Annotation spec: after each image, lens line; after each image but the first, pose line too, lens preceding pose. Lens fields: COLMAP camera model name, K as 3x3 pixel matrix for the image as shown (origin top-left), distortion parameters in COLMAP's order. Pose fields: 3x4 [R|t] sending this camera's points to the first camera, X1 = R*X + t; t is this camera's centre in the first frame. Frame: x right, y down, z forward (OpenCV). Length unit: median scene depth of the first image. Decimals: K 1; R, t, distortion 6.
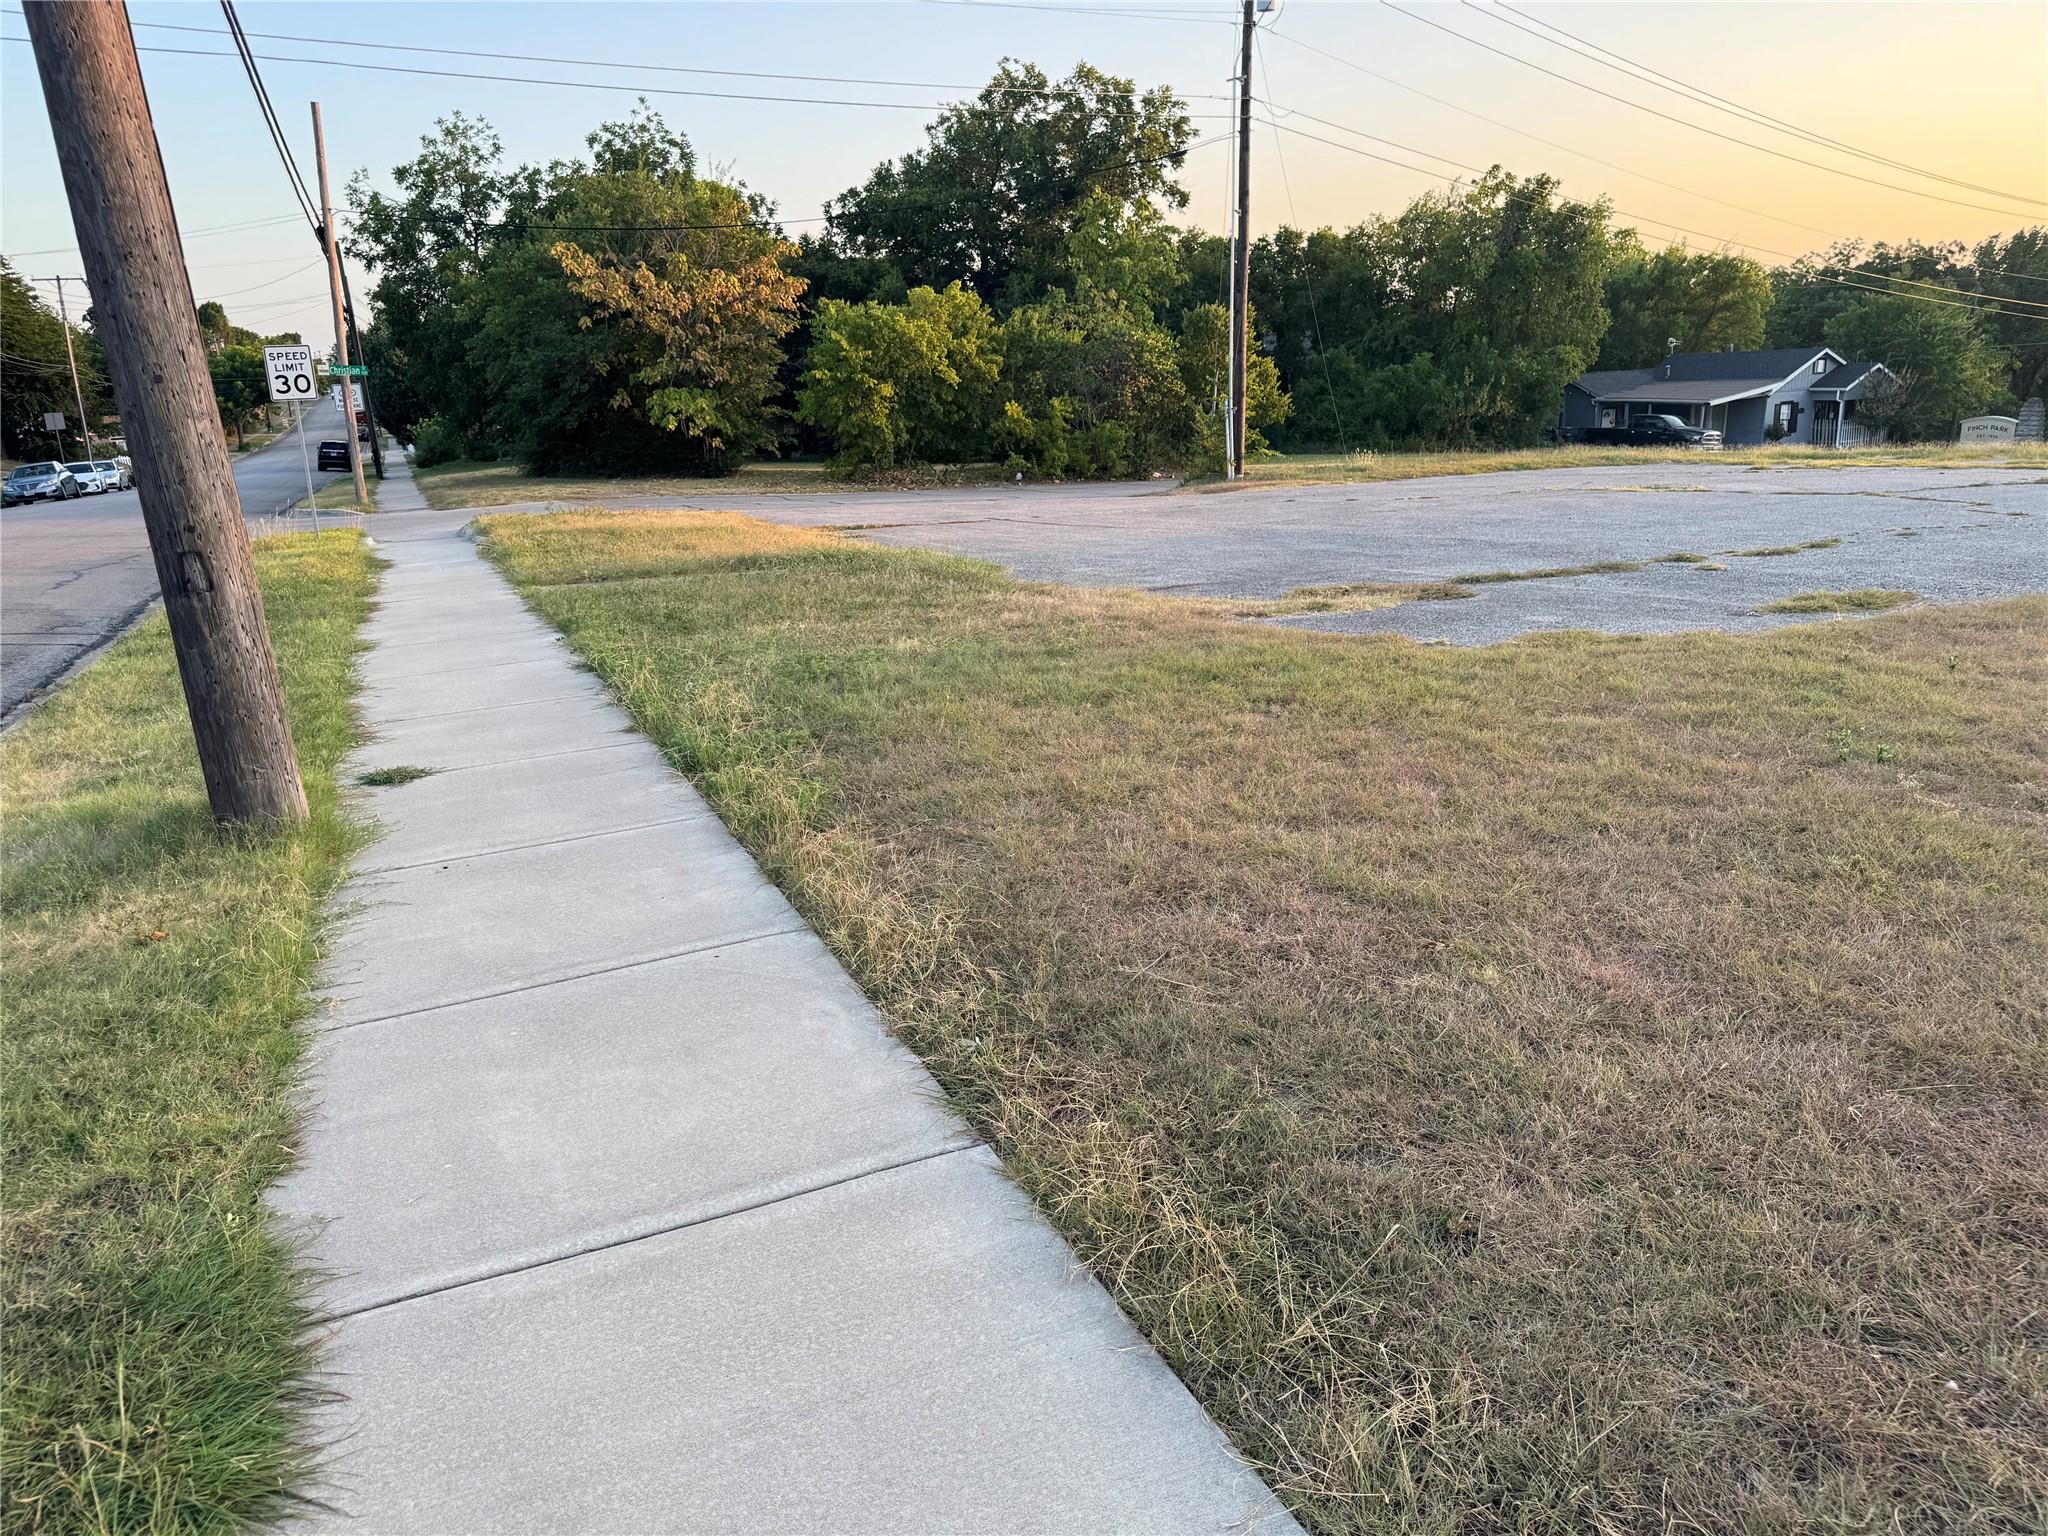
lens RADIAL K [[1424.4, 0, 988.8], [0, 1424.4, 794.3], [0, 0, 1]] dist [0.074098, -0.108973]
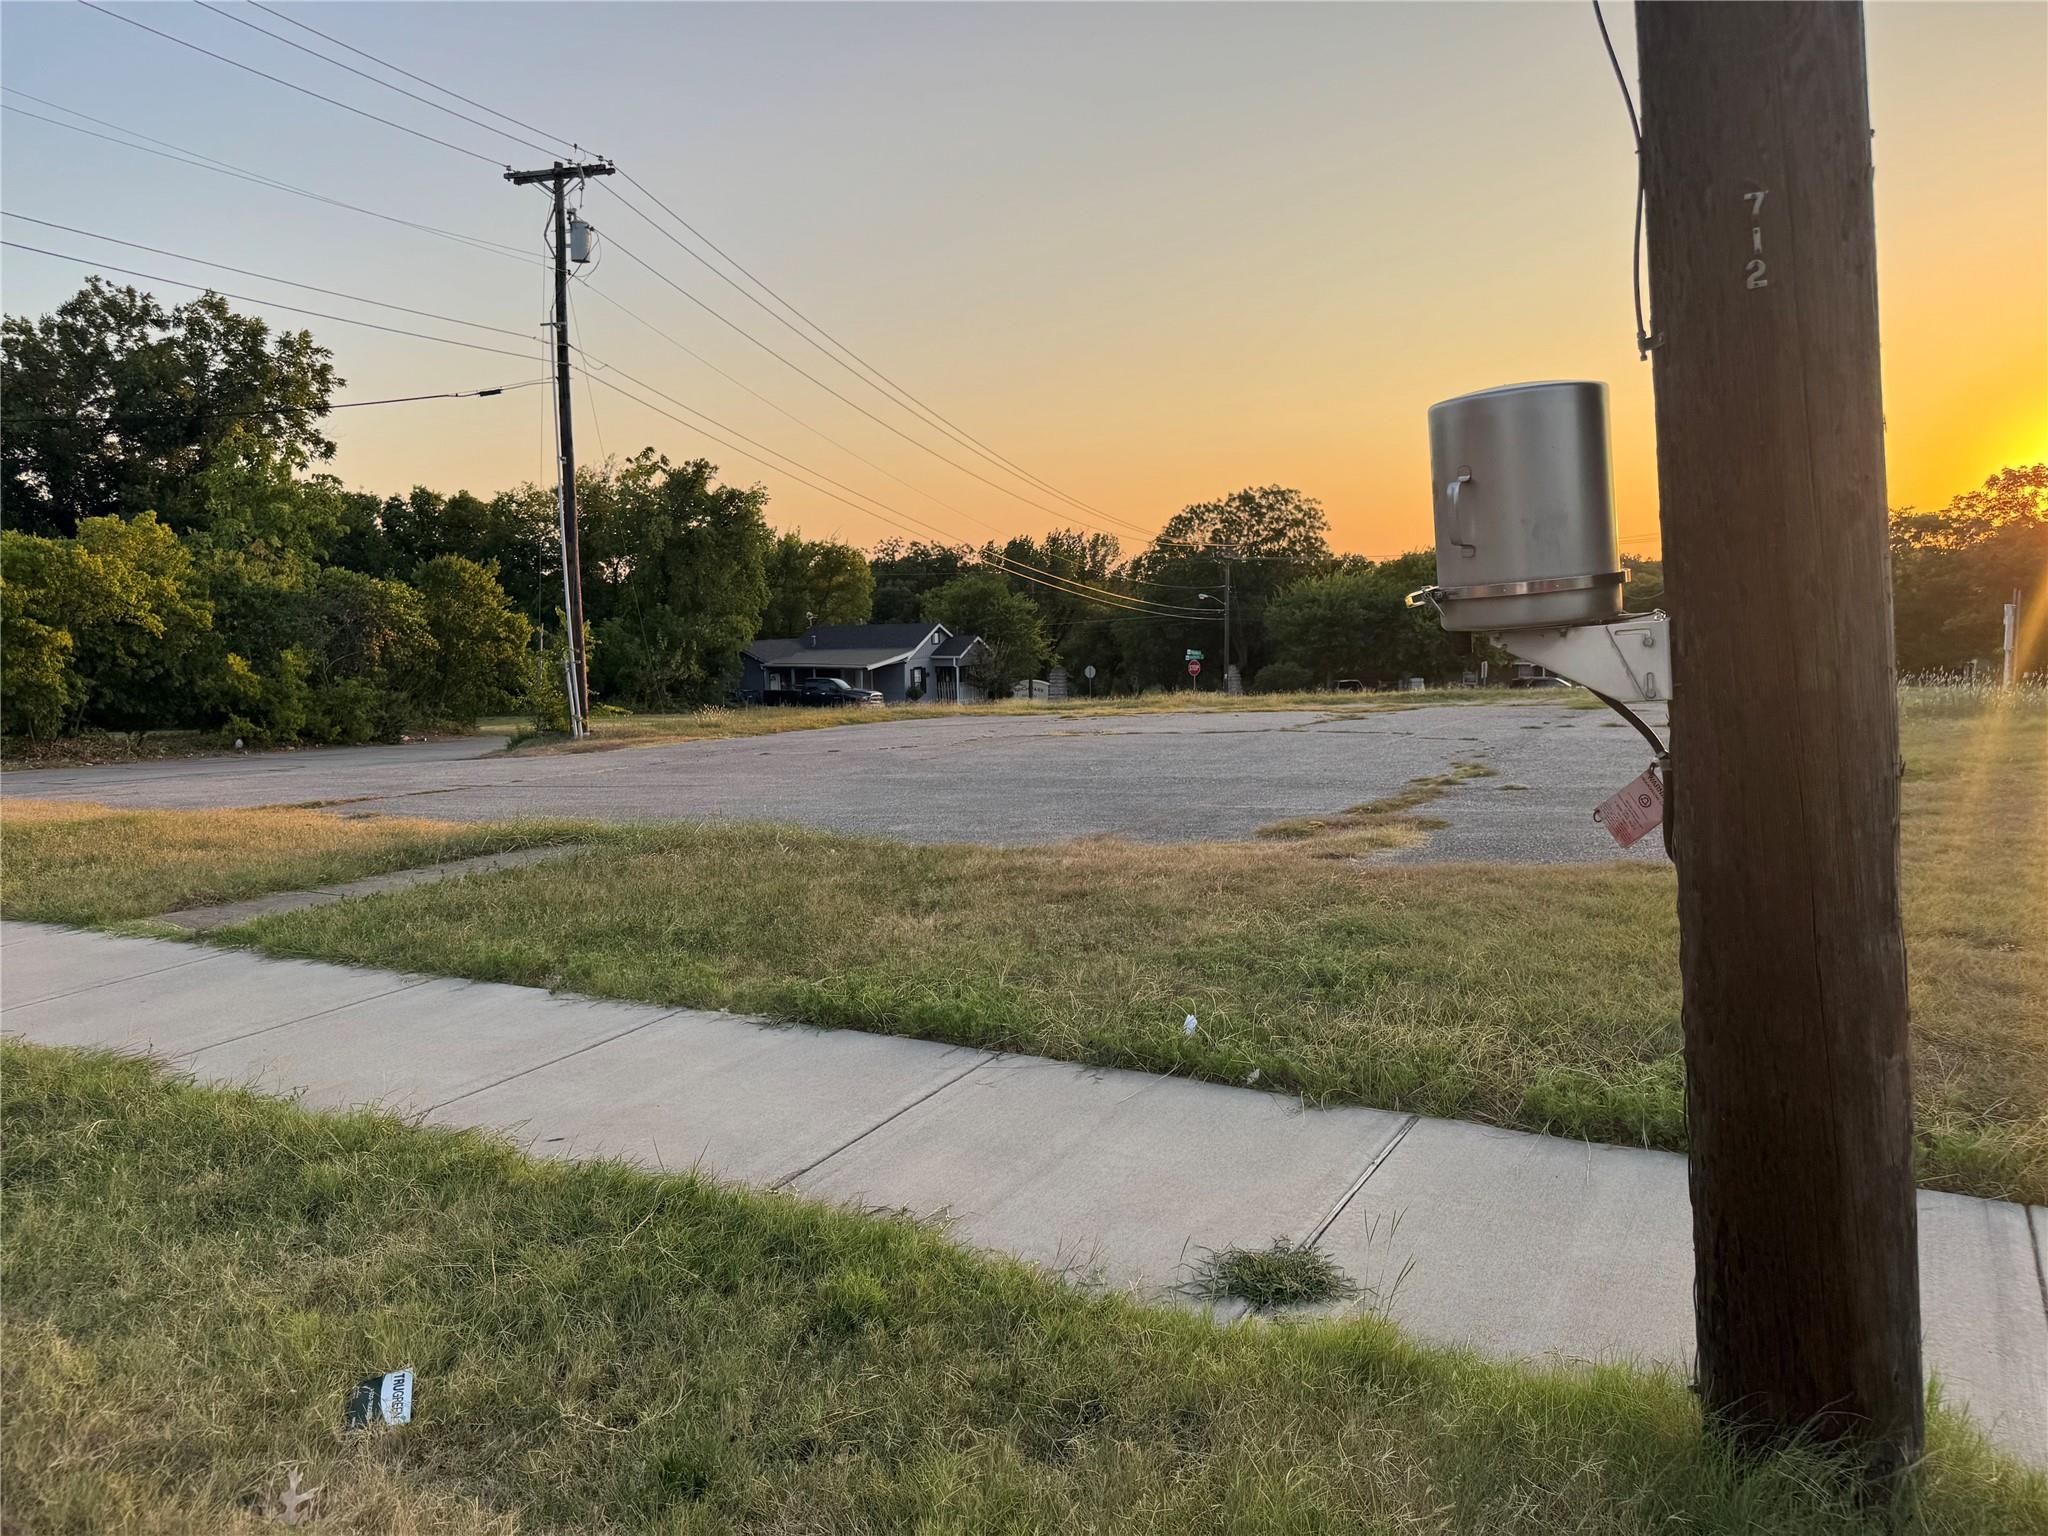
lens RADIAL K [[1424.4, 0, 988.8], [0, 1424.4, 794.3], [0, 0, 1]] dist [0.074098, -0.108973]
pose [[0.801940, -0.049793, 0.595326, -0.154732], [0.156153, 0.979347, -0.128436, -0.027736], [-0.576636, 0.195960, 0.793152, 0.135381]]
